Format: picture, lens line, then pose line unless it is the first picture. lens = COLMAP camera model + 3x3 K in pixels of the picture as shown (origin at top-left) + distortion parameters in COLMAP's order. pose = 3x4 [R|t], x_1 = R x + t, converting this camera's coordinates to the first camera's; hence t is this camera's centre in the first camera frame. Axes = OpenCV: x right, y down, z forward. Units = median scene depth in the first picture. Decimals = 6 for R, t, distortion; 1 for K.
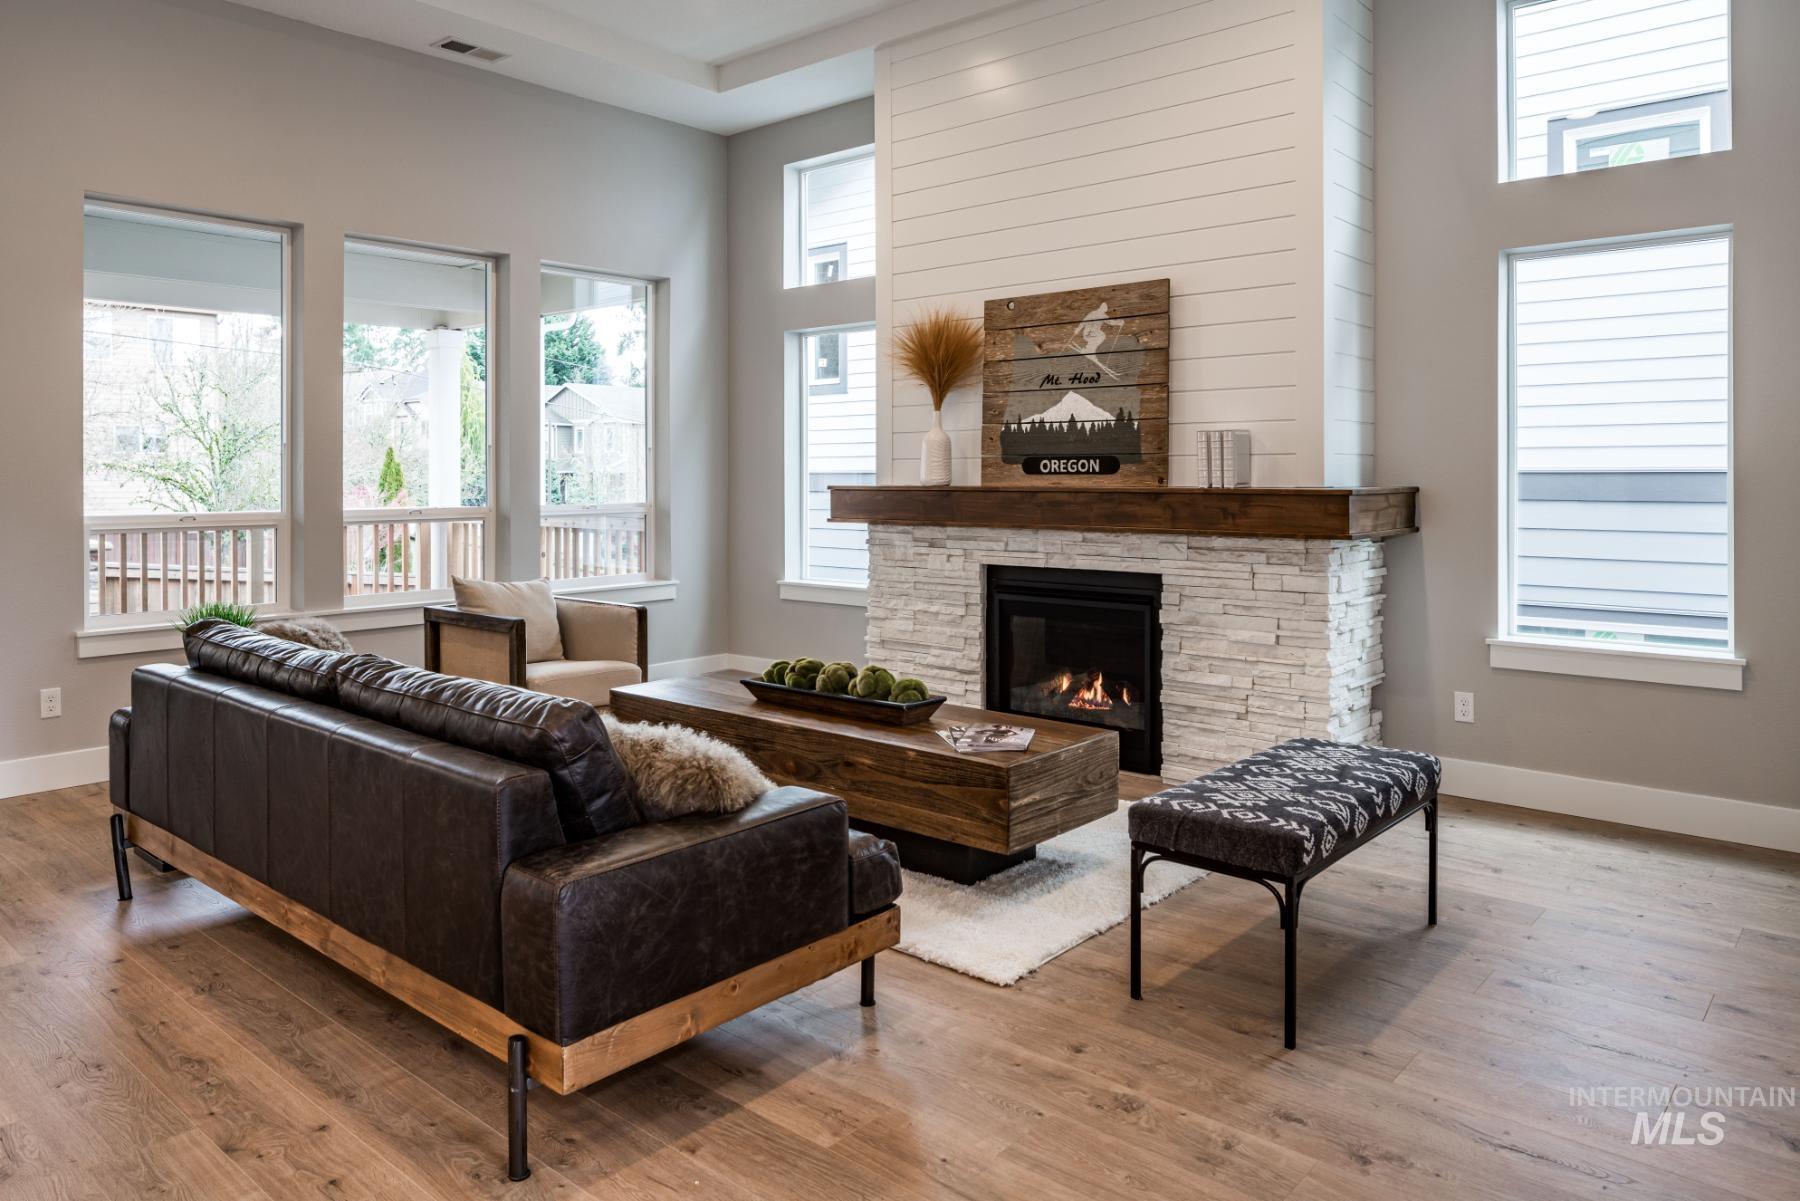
lens RADIAL K [[1209.4, 0, 870.6], [0, 1209.4, 474.8], [0, 0, 1]] dist [-0.010622, 0.002764]
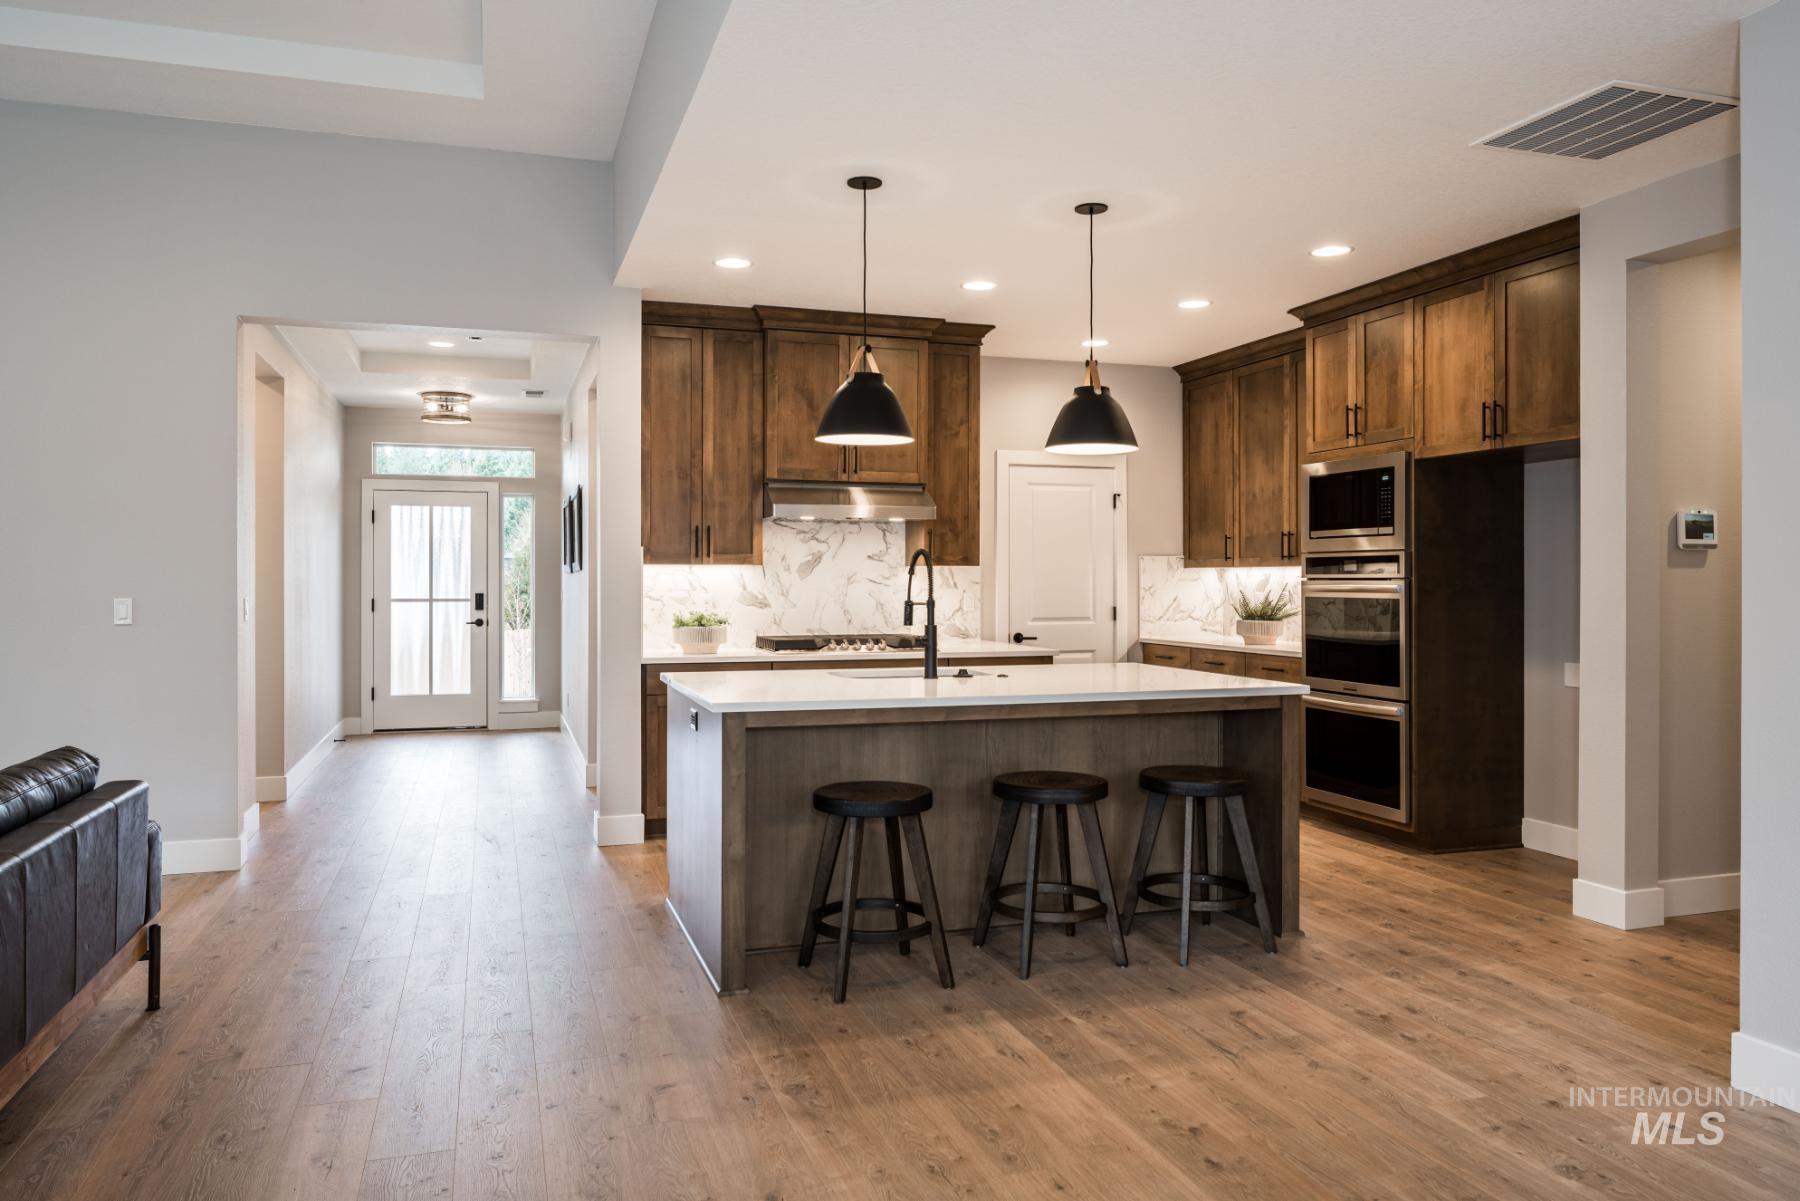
lens RADIAL K [[1209.4, 0, 883.8], [0, 1209.4, 579.5], [0, 0, 1]] dist [-0.010622, 0.002764]
pose [[-0.864133, 0.003161, 0.503253, -0.904261], [0.003223, 0.999995, -0.000746, -0.005273], [-0.503253, 0.000977, -0.864139, 0.867816]]
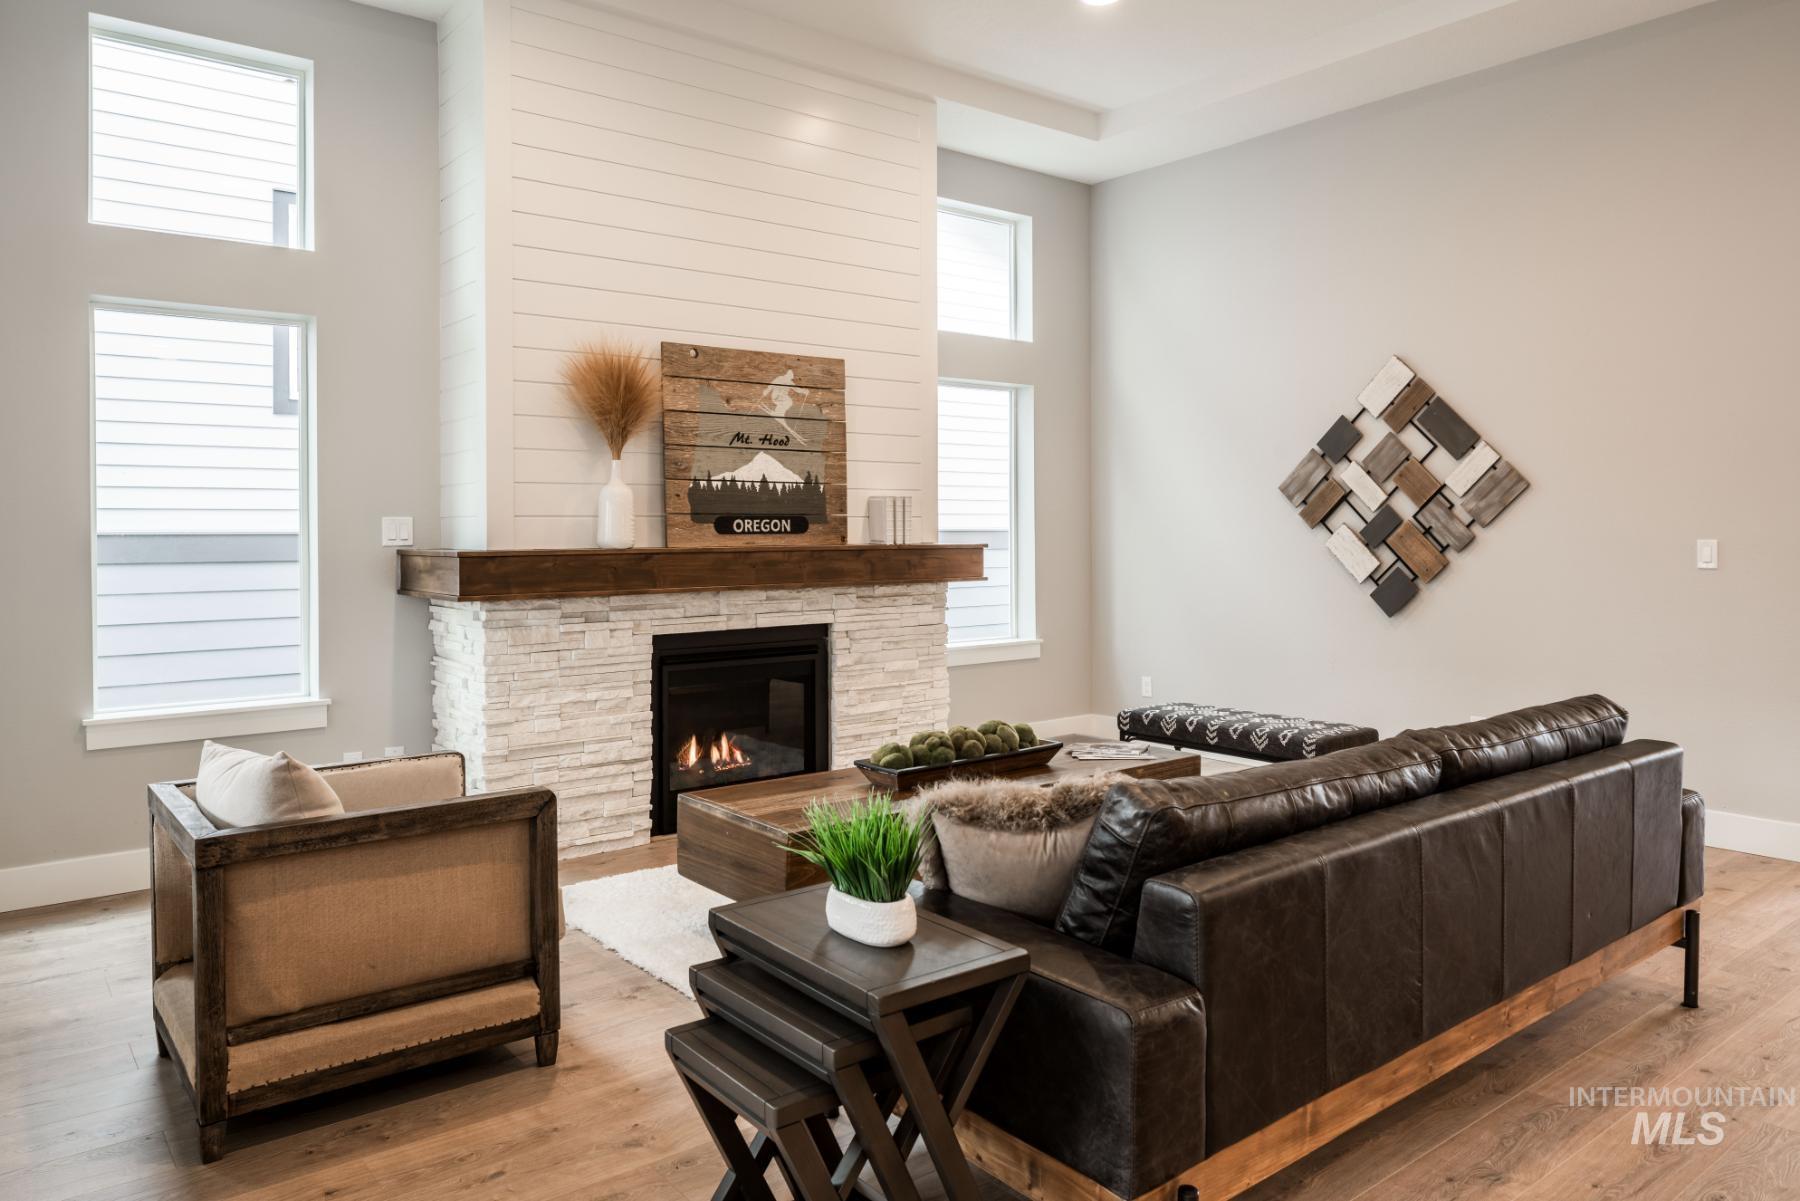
lens RADIAL K [[1209.4, 0, 881.7], [0, 1209.4, 535.1], [0, 0, 1]] dist [-0.010622, 0.002764]
pose [[0.177925, -0.002790, 0.984040, -0.857679], [0.005706, 0.999982, 0.001804, -0.000750], [-0.984027, 0.005294, 0.177938, 0.765658]]
